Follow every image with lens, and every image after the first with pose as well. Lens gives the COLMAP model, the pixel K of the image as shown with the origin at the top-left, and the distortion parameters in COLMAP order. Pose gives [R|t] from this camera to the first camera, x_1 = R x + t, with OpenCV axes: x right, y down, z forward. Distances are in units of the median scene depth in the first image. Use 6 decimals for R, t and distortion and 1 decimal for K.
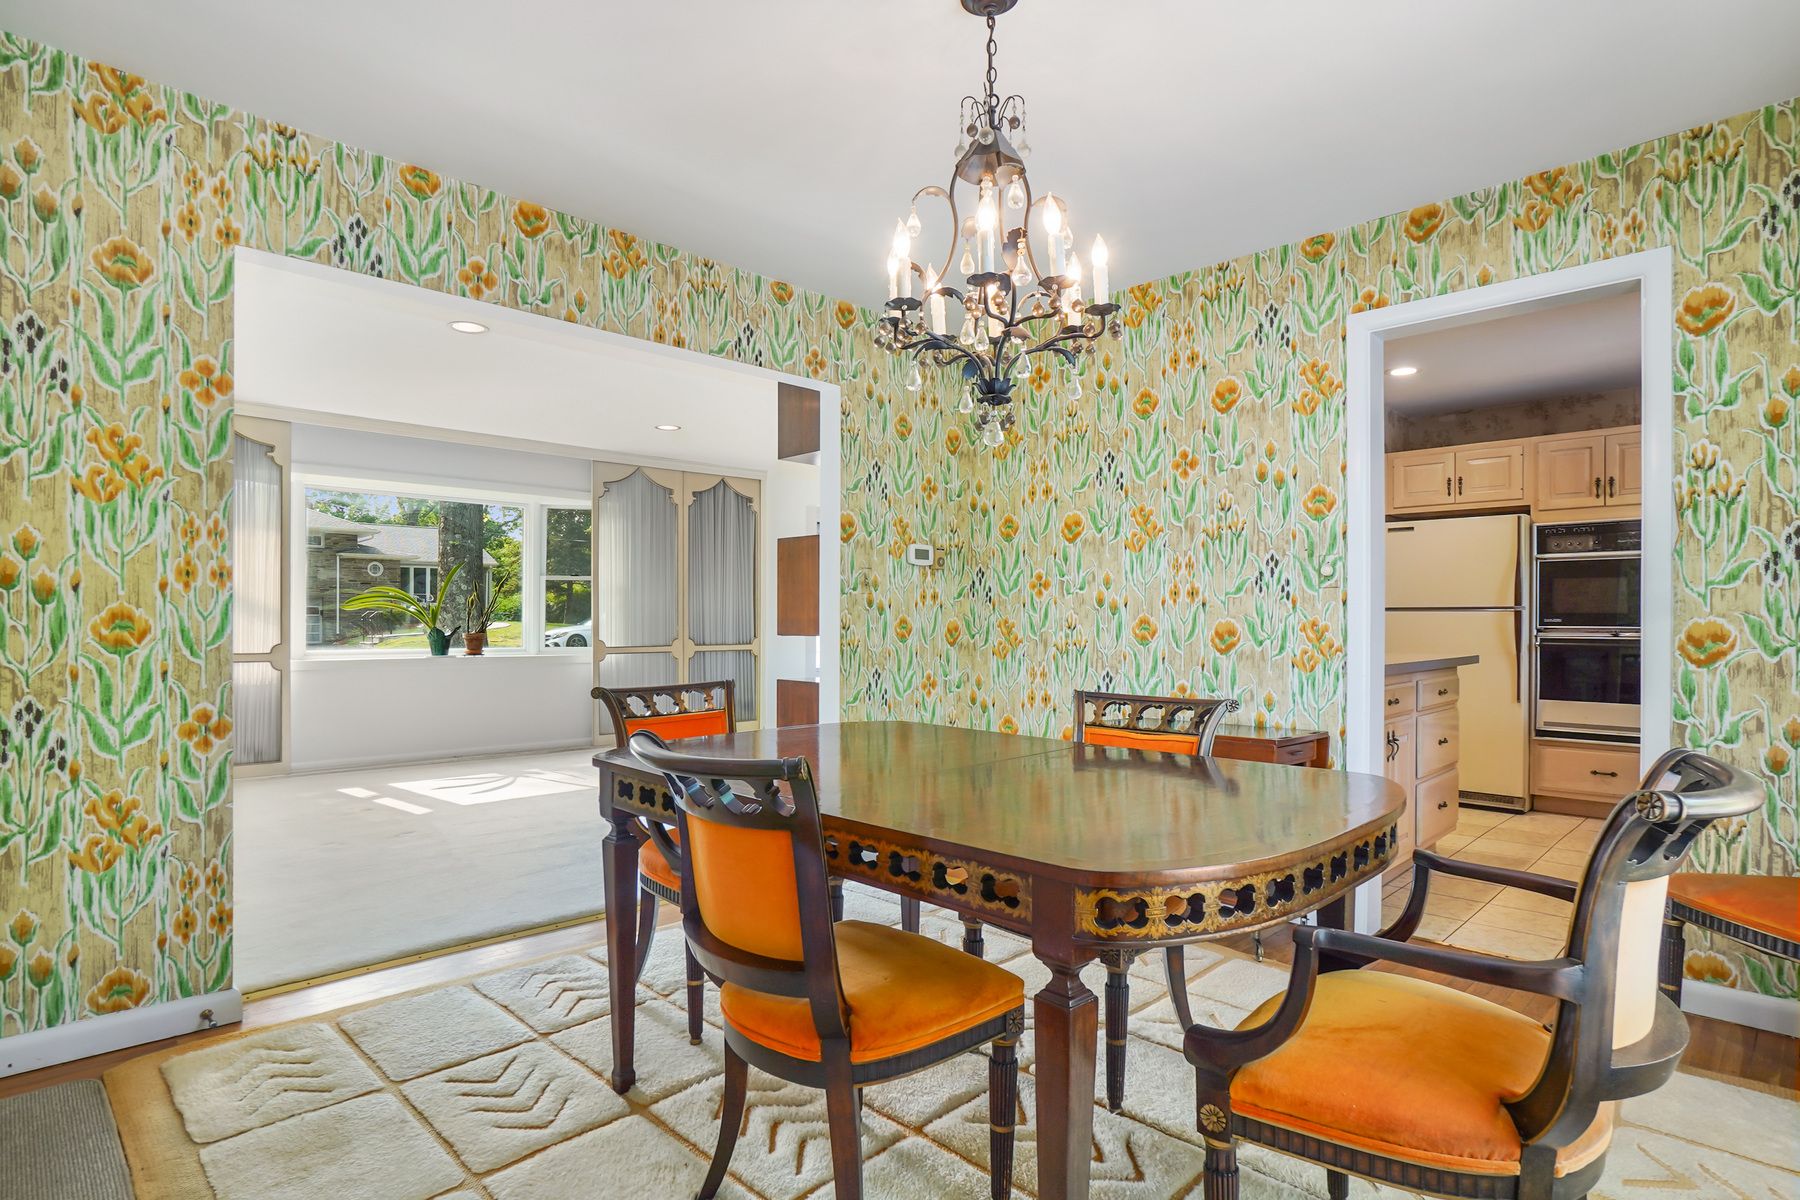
lens RADIAL K [[946.0, 0, 890.6], [0, 946.0, 605.0], [0, 0, 1]] dist [-0.042501, 0.026929]
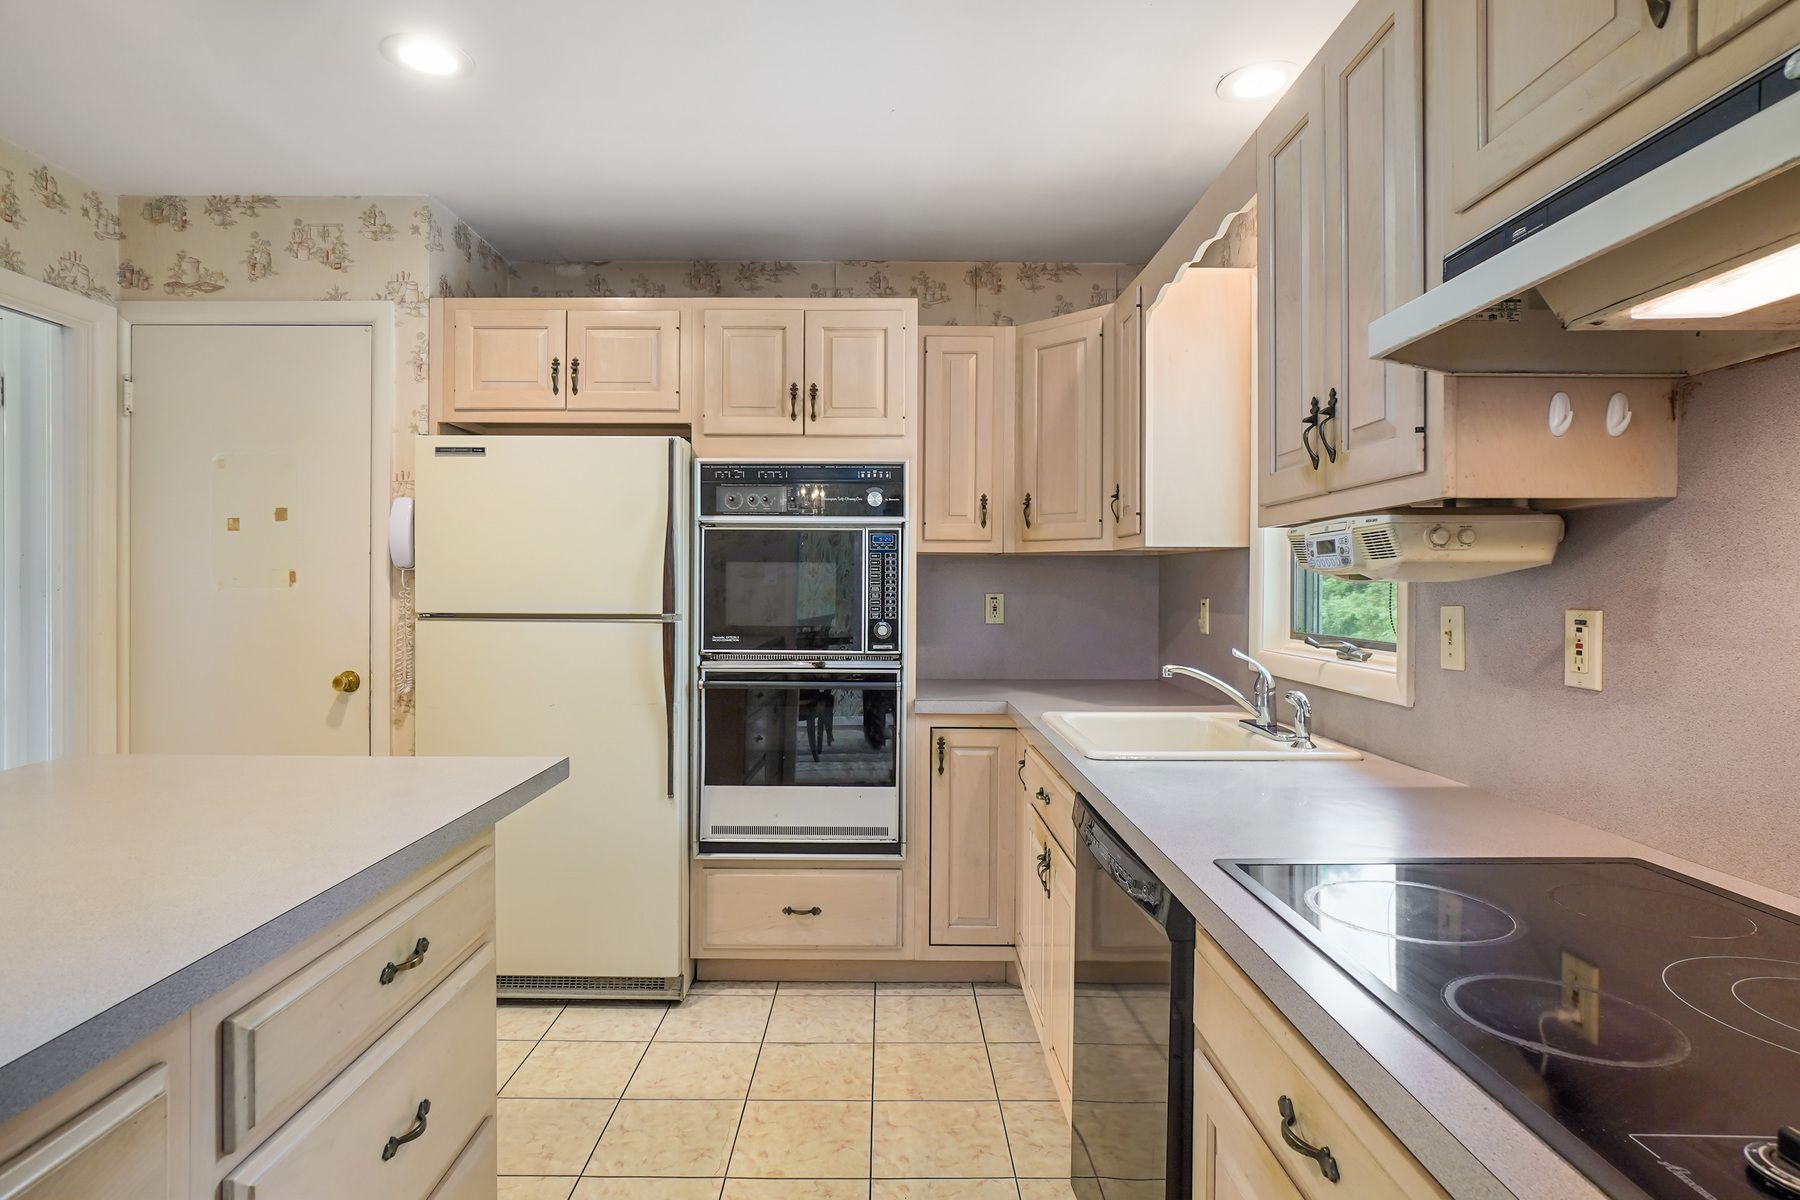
lens RADIAL K [[946.0, 0, 890.6], [0, 946.0, 605.0], [0, 0, 1]] dist [-0.042501, 0.026929]
pose [[0.702354, -0.009078, 0.711770, 0.384411], [-0.006011, 0.999807, 0.018683, -0.013813], [-0.711802, -0.017400, 0.702164, 0.542472]]
